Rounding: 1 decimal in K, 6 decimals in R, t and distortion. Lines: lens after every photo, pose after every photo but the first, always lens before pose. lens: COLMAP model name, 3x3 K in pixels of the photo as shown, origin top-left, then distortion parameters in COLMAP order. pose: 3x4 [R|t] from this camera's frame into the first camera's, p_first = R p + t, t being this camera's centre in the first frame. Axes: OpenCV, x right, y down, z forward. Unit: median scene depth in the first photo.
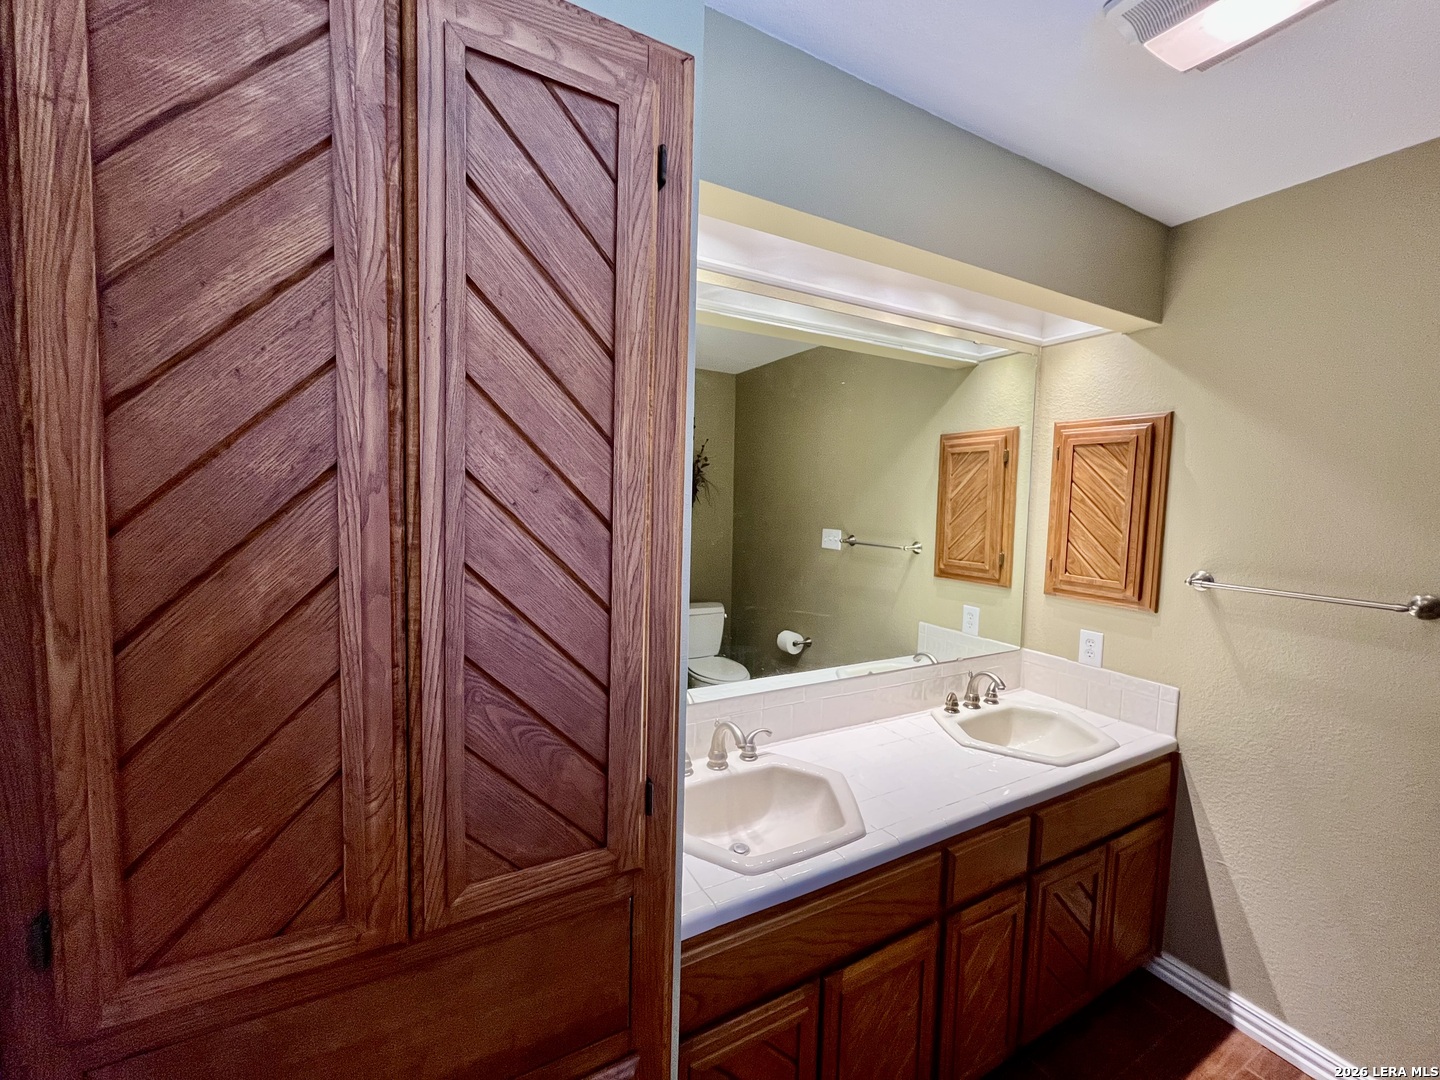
lens RADIAL K [[579.7, 0, 720.7], [0, 579.7, 534.9], [0, 0, 1]] dist [-0.002460, 0.000097]
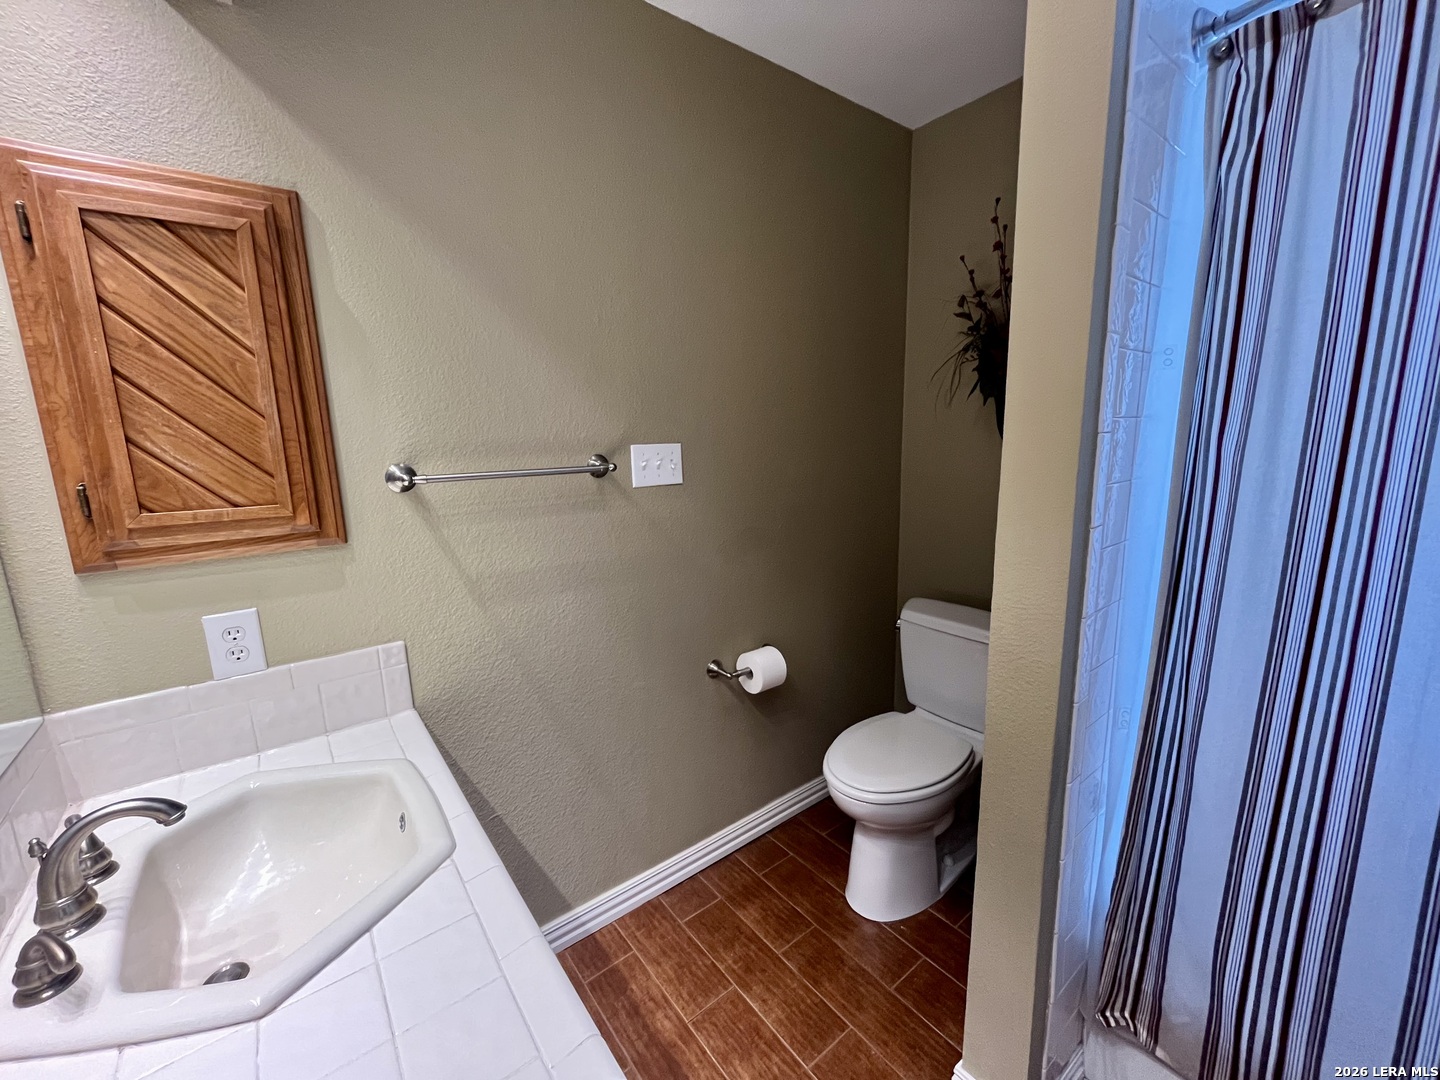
lens RADIAL K [[579.7, 0, 720.7], [0, 579.7, 534.9], [0, 0, 1]] dist [-0.002460, 0.000097]
pose [[-0.166829, -0.192225, 0.967066, 0.084413], [0.089457, 0.973816, 0.208999, 0.031680], [-0.981919, 0.121378, -0.145265, 0.666986]]
